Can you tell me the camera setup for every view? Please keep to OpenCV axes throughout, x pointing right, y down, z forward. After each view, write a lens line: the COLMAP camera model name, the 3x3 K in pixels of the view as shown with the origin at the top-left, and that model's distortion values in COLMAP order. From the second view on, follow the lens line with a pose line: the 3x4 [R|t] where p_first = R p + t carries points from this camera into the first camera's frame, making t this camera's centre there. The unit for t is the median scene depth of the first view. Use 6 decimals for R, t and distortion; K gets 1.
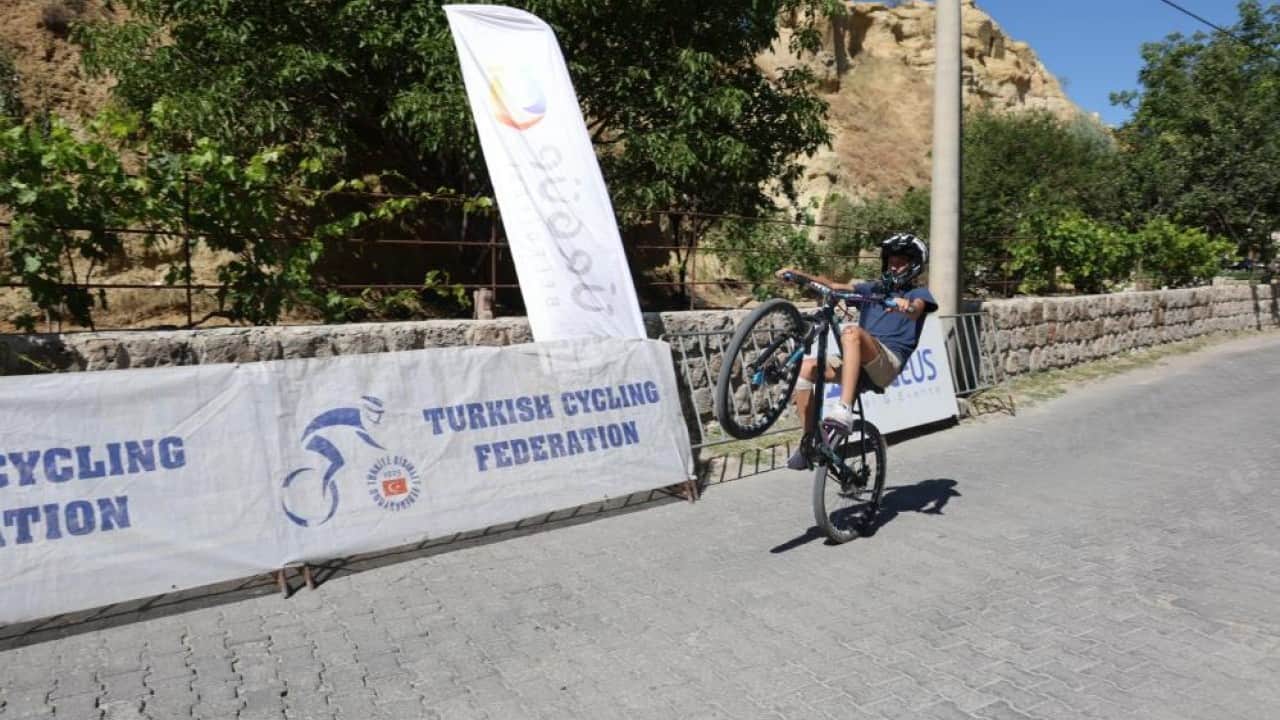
lens RADIAL K [[881.1, 0, 640.0], [0, 881.1, 360.0], [0, 0, 1]] dist [-0.079492, 0.057150]
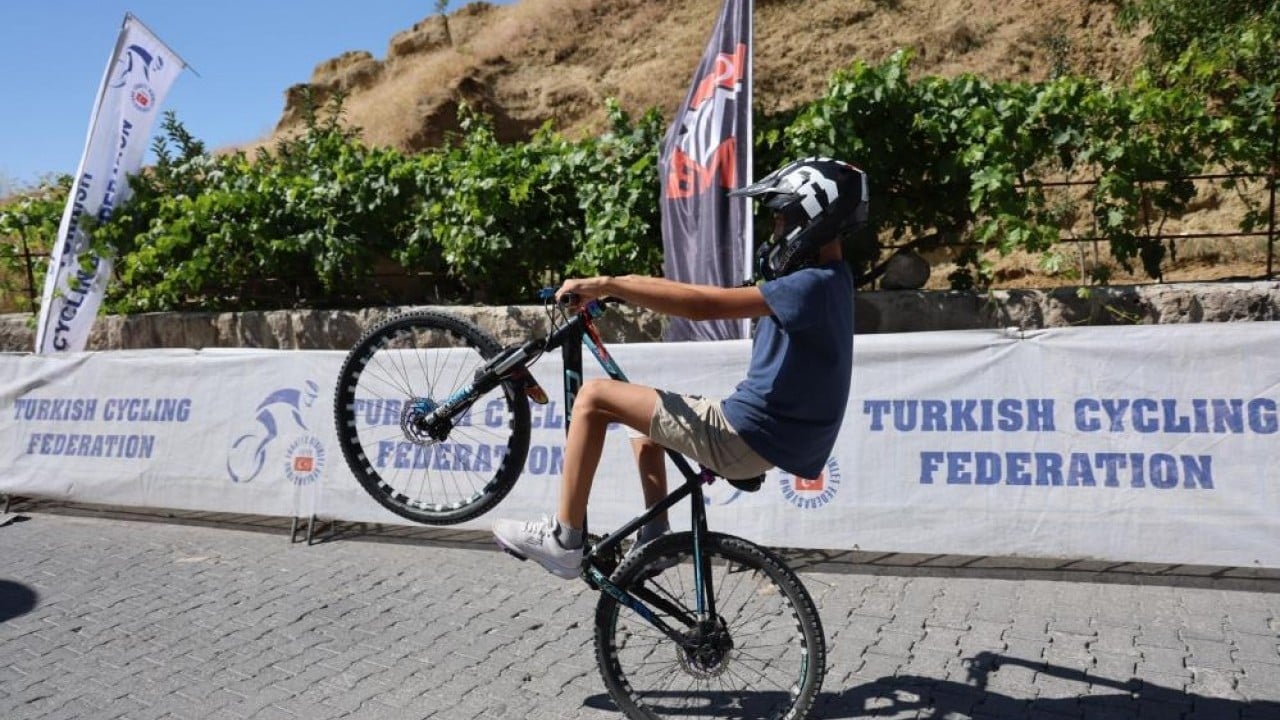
lens RADIAL K [[881.1, 0, 640.0], [0, 881.1, 360.0], [0, 0, 1]] dist [-0.079492, 0.057150]
pose [[0.495387, 0.067908, -0.866014, -0.069652], [-0.021063, 0.997586, 0.066177, 0.001705], [0.868417, -0.014543, 0.495621, -0.012702]]
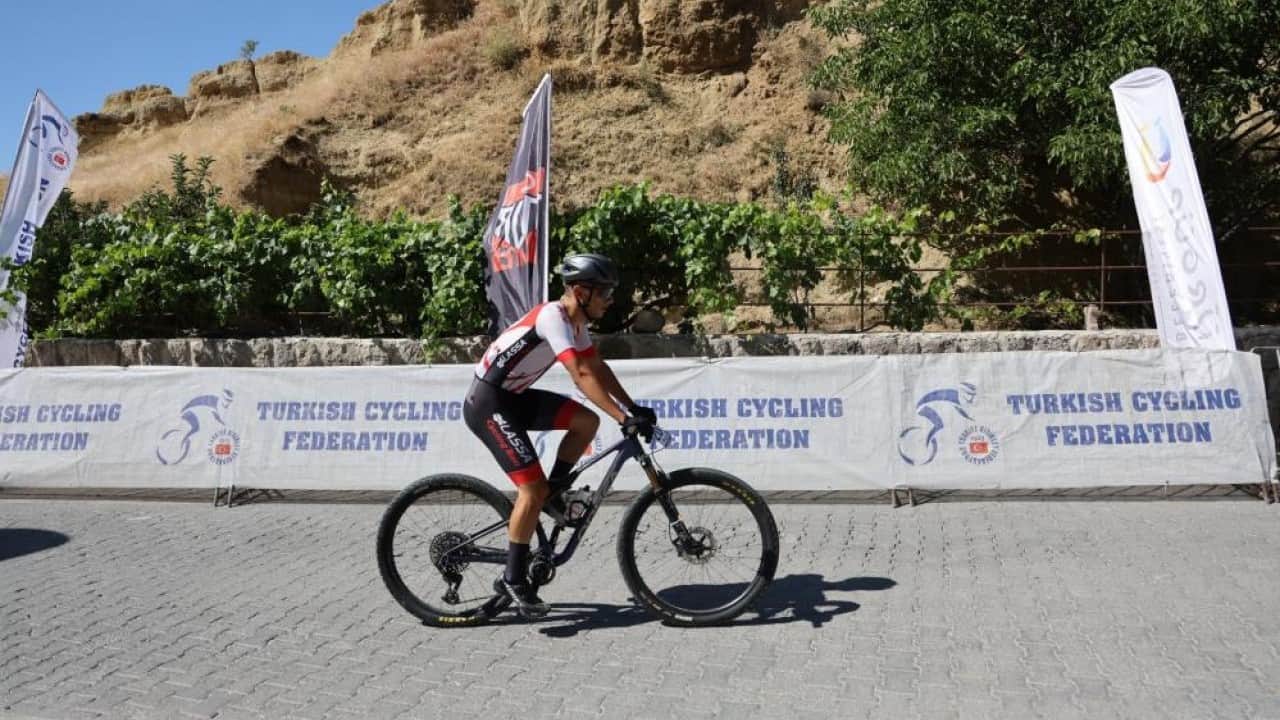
lens RADIAL K [[808.9, 0, 688.1], [0, 808.9, 408.0], [0, 0, 1]] dist [-0.059384, 0.003161]
pose [[0.730672, 0.077942, -0.678265, 0.229207], [-0.042754, 0.996736, 0.068481, 0.011617], [0.681388, -0.021039, 0.731620, -0.242791]]
